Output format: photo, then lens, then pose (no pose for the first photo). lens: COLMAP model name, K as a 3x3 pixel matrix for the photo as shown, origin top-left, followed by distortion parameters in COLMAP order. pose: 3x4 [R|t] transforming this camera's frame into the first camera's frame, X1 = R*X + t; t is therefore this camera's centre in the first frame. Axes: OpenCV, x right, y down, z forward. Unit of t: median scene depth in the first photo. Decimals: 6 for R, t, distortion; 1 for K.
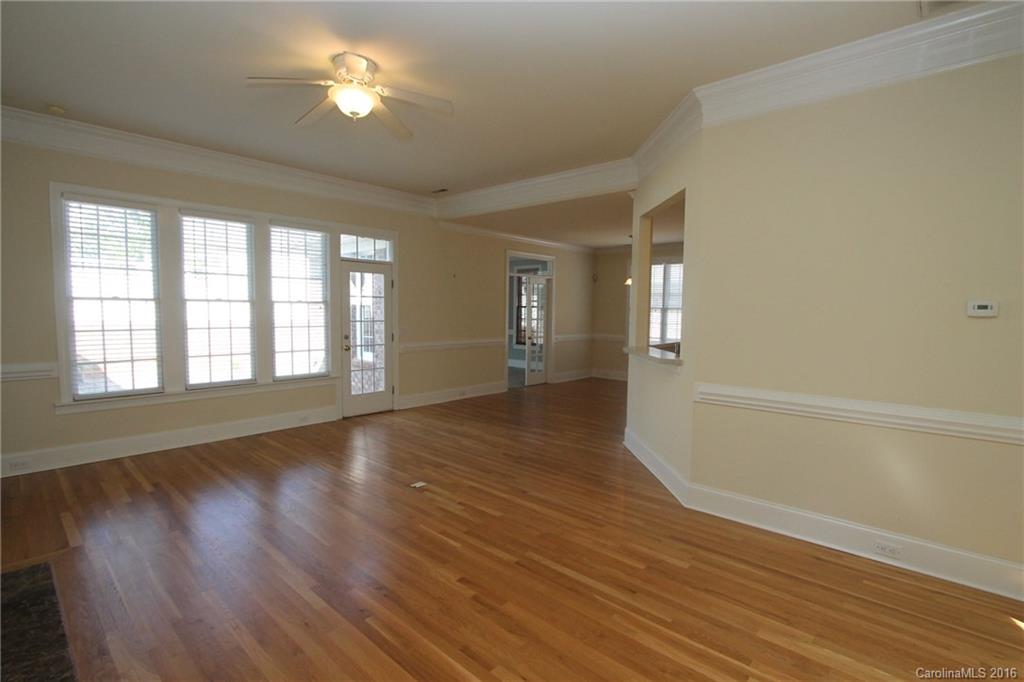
lens RADIAL K [[486.3, 0, 505.9], [0, 486.3, 348.2], [0, 0, 1]] dist [-0.018590, 0.002650]
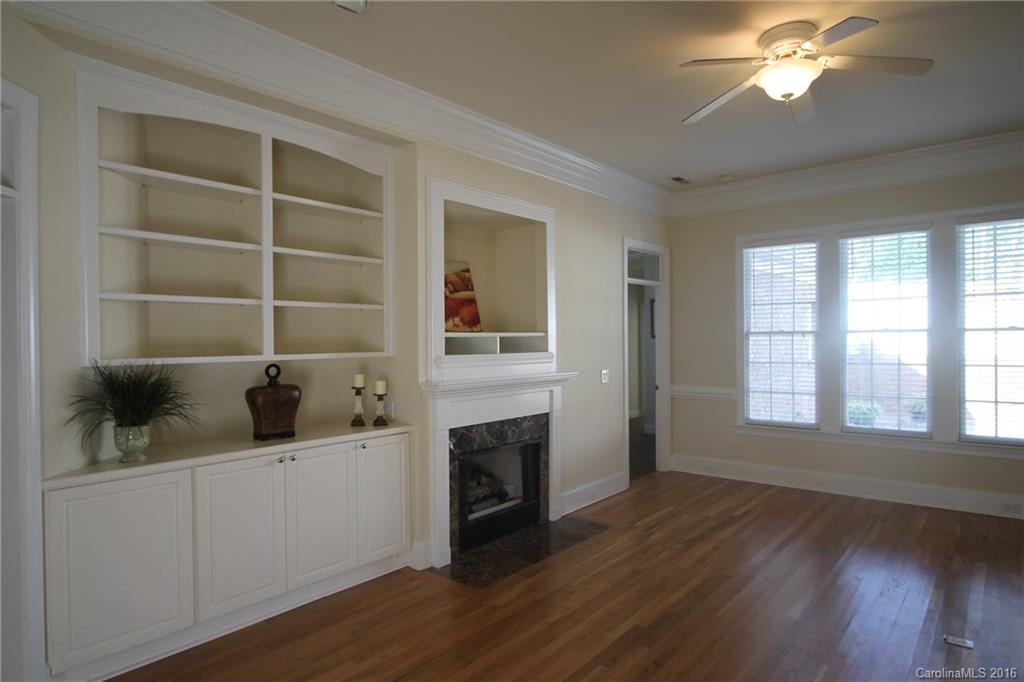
lens RADIAL K [[567.5, 0, 515.4], [0, 567.5, 345.8], [0, 0, 1]] dist [-0.030702, -0.002097]
pose [[0.033850, -0.005604, -0.999411, 0.362039], [-0.067403, 0.997695, -0.007878, -0.023793], [0.997151, 0.067630, 0.033394, 0.339188]]
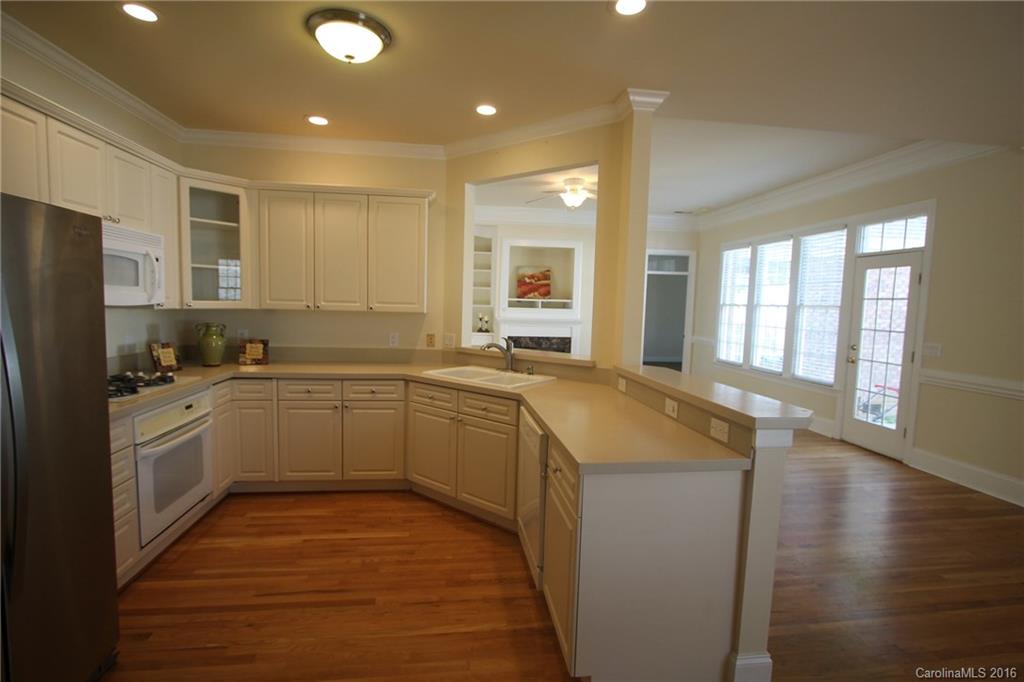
lens RADIAL K [[486.3, 0, 515.4], [0, 486.3, 343.2], [0, 0, 1]] dist [-0.018590, 0.002650]
pose [[-0.636494, 0.032408, -0.770600, 0.863219], [-0.097044, 0.987812, 0.121699, -0.093451], [0.765152, 0.152243, -0.625591, 1.331620]]
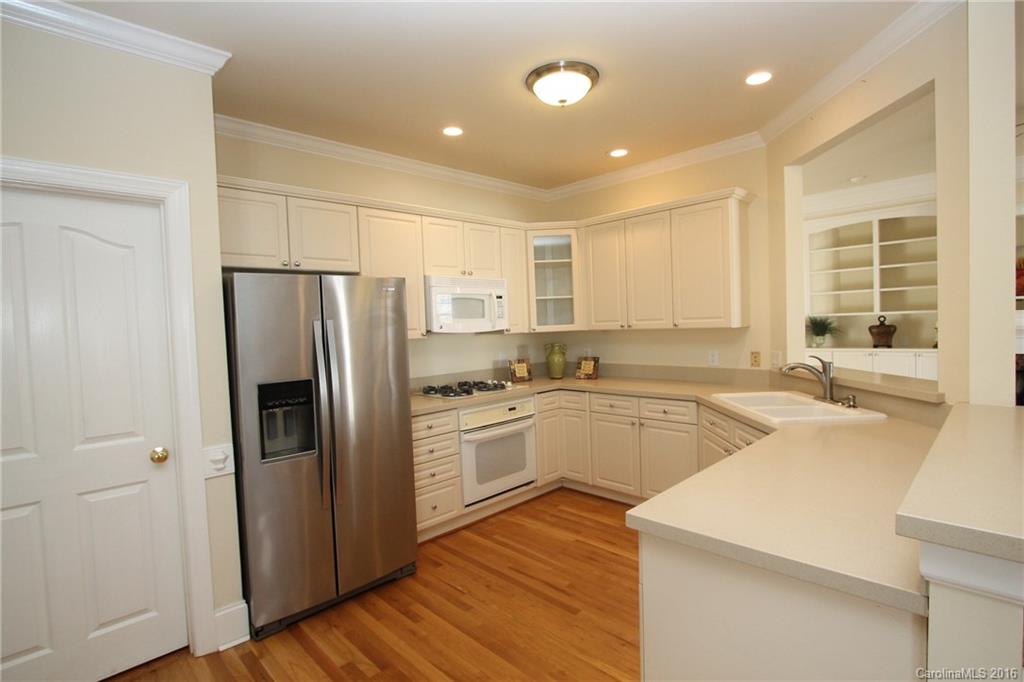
lens RADIAL K [[500.0, 0, 513.0], [0, 500.0, 342.3], [0, 0, 1]] dist [-0.017807, 0.000891]
pose [[-0.998582, 0.022407, 0.048292, 0.628981], [0.028026, 0.992499, 0.118997, -0.103797], [-0.045263, 0.120181, -0.991720, 1.435645]]
